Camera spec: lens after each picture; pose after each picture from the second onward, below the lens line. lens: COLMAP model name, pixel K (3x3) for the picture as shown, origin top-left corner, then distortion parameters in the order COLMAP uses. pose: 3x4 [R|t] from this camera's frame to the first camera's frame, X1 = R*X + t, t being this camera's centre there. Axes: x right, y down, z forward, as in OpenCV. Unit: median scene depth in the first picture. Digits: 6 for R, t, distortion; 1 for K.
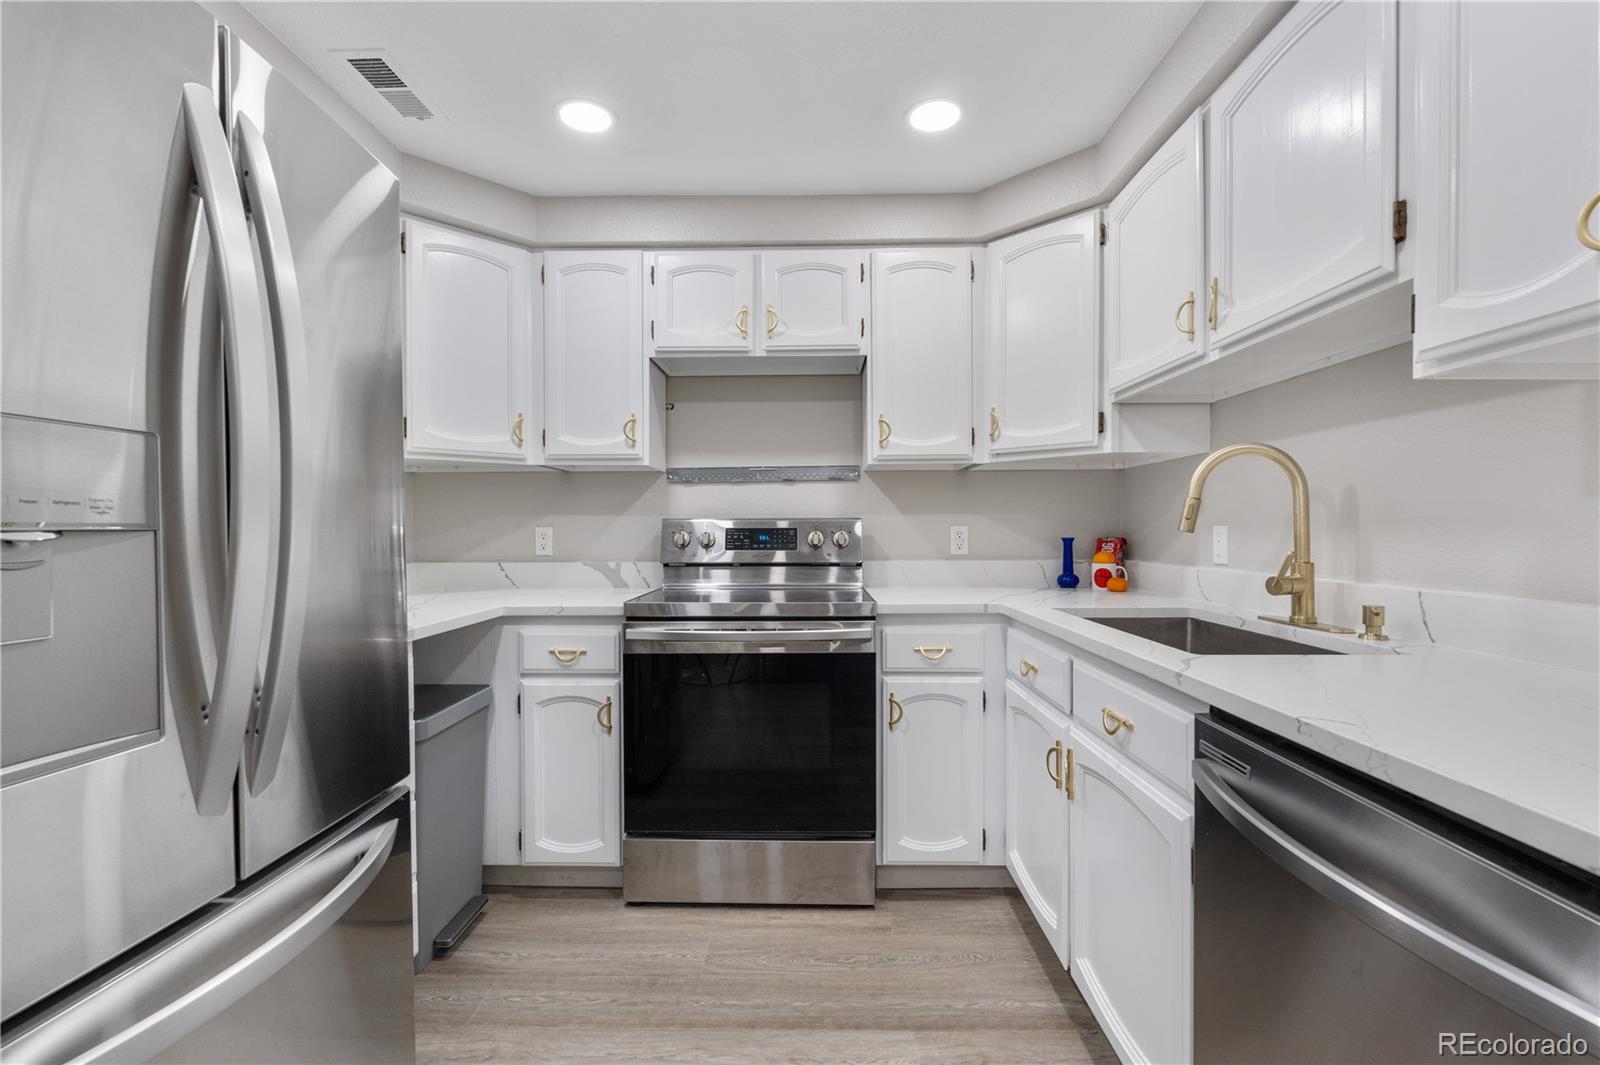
lens RADIAL K [[698.9, 0, 805.1], [0, 698.9, 530.1], [0, 0, 1]] dist [-0.002660, 0.000232]
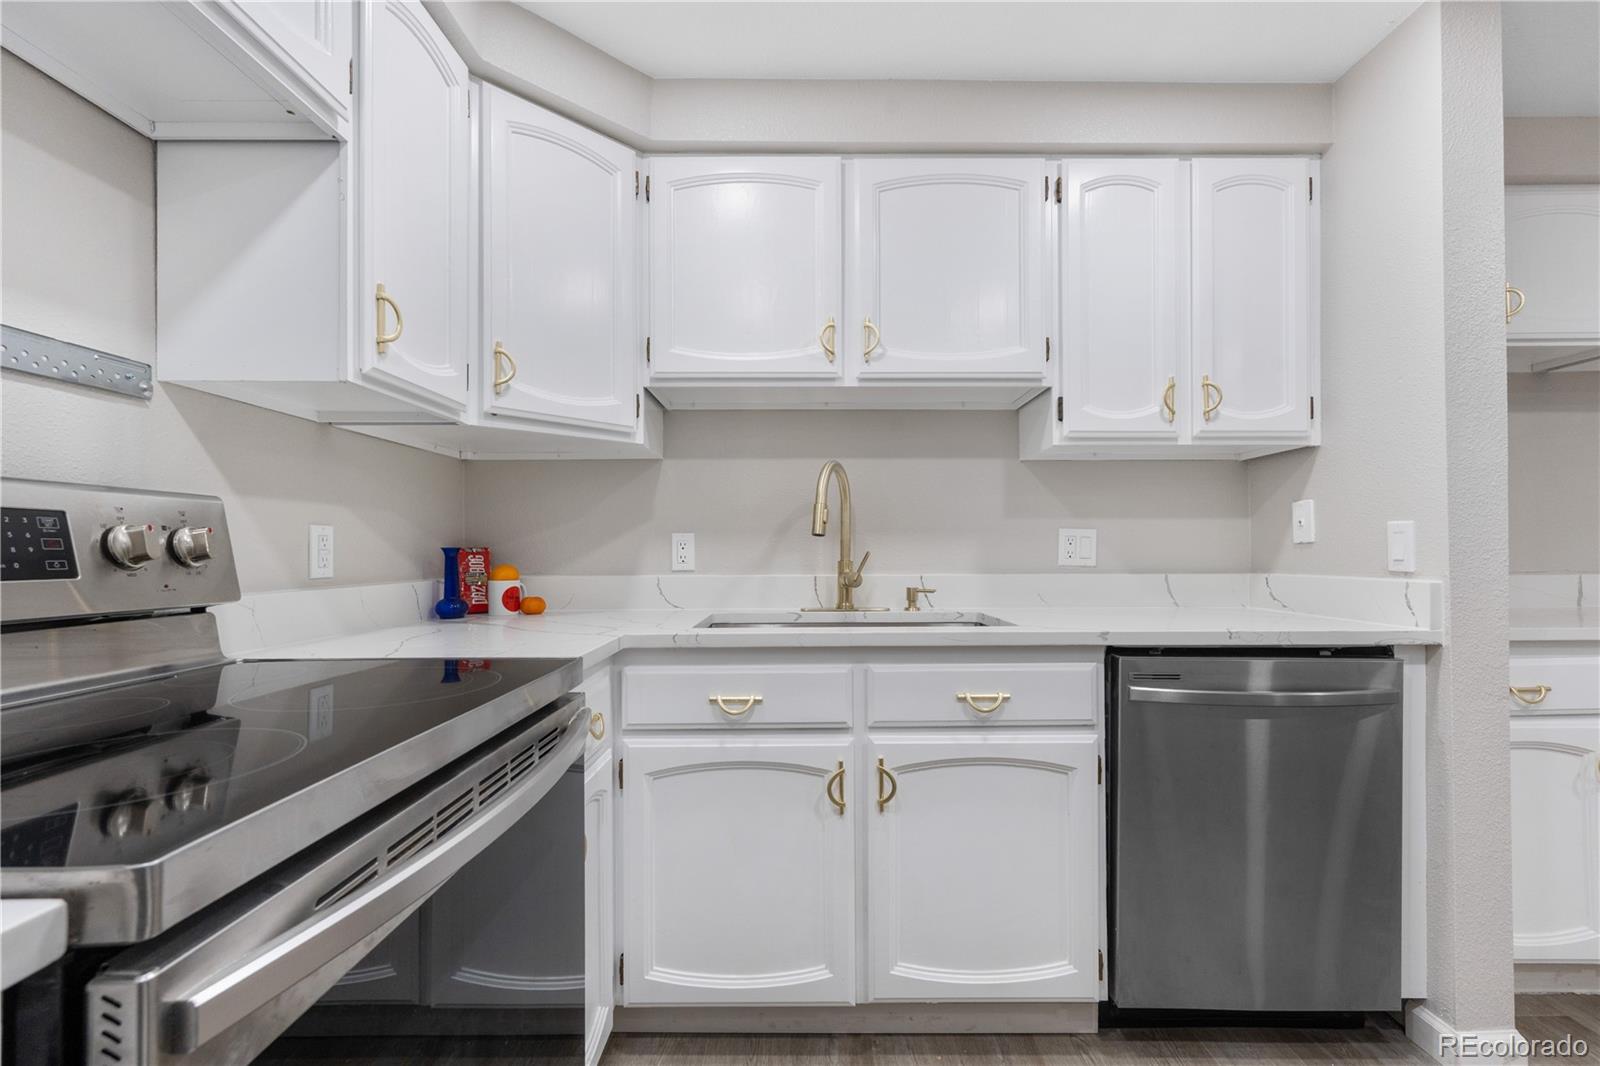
lens RADIAL K [[712.2, 0, 796.3], [0, 712.2, 543.9], [0, 0, 1]] dist [-0.002653, -0.000235]
pose [[-0.013863, 0.011928, 0.999833, -0.452616], [0.006617, 0.999908, -0.011838, 0.023469], [-0.999882, 0.006452, -0.013940, 0.861816]]
